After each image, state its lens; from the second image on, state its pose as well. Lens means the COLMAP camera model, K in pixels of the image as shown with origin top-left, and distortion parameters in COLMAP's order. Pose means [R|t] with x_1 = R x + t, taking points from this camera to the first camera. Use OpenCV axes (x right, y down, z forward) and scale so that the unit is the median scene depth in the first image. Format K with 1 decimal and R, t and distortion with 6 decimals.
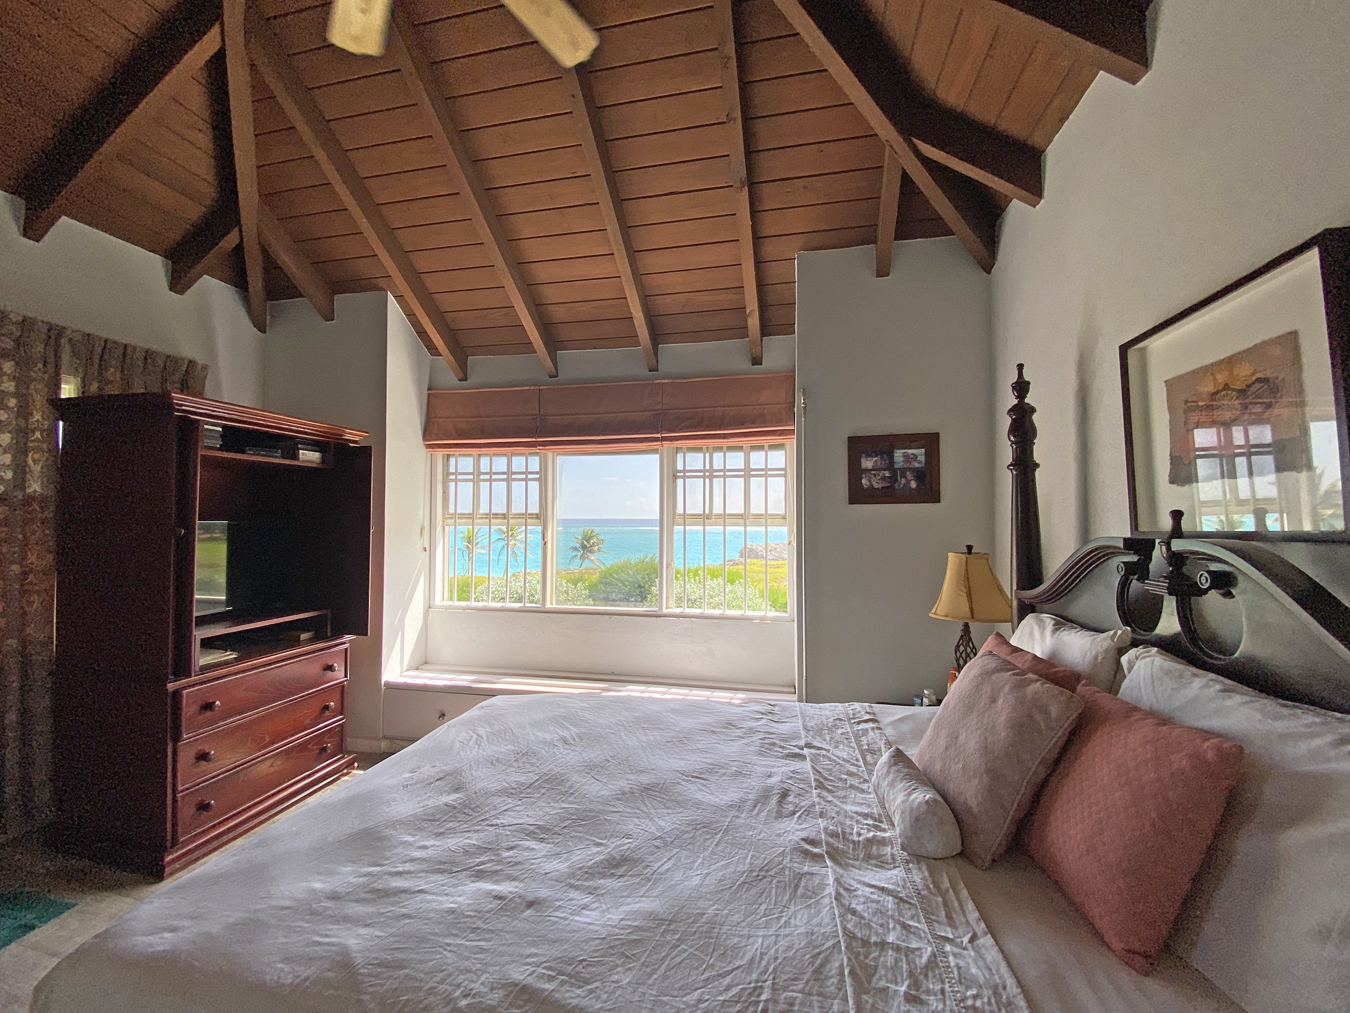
lens RADIAL K [[545.9, 0, 670.9], [0, 545.9, 503.7], [0, 0, 1]] dist [-0.001319, -0.007158]
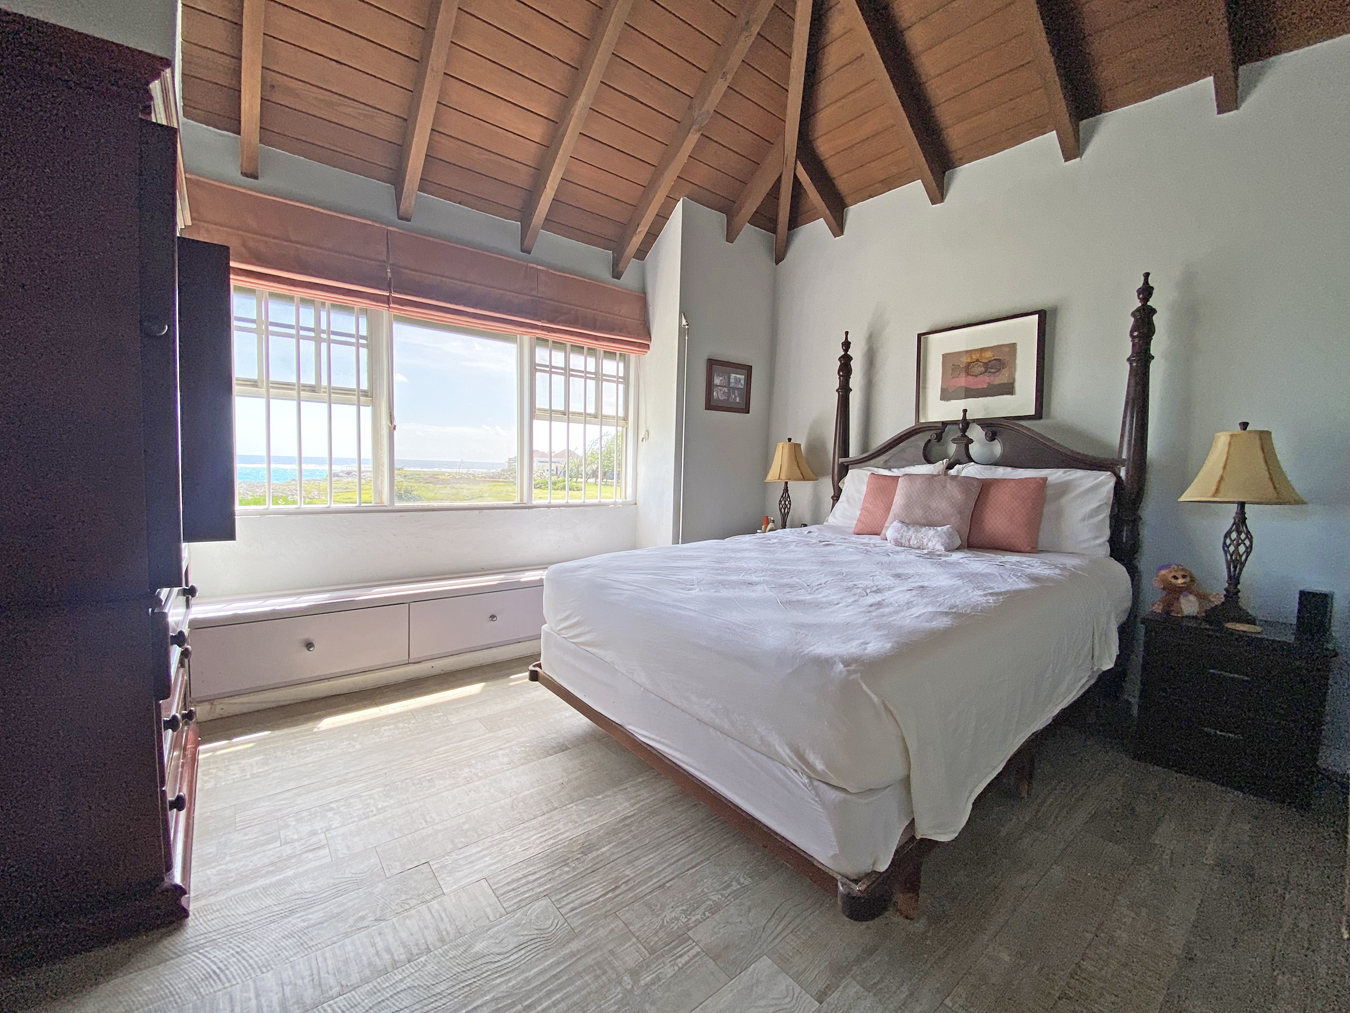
lens RADIAL K [[545.9, 0, 671.0], [0, 545.9, 505.9], [0, 0, 1]] dist [-0.001319, -0.007158]
pose [[0.629599, -0.032535, 0.776239, -0.796561], [-0.048340, 0.995547, 0.080934, 0.136756], [-0.775415, -0.088479, 0.625223, 0.209141]]
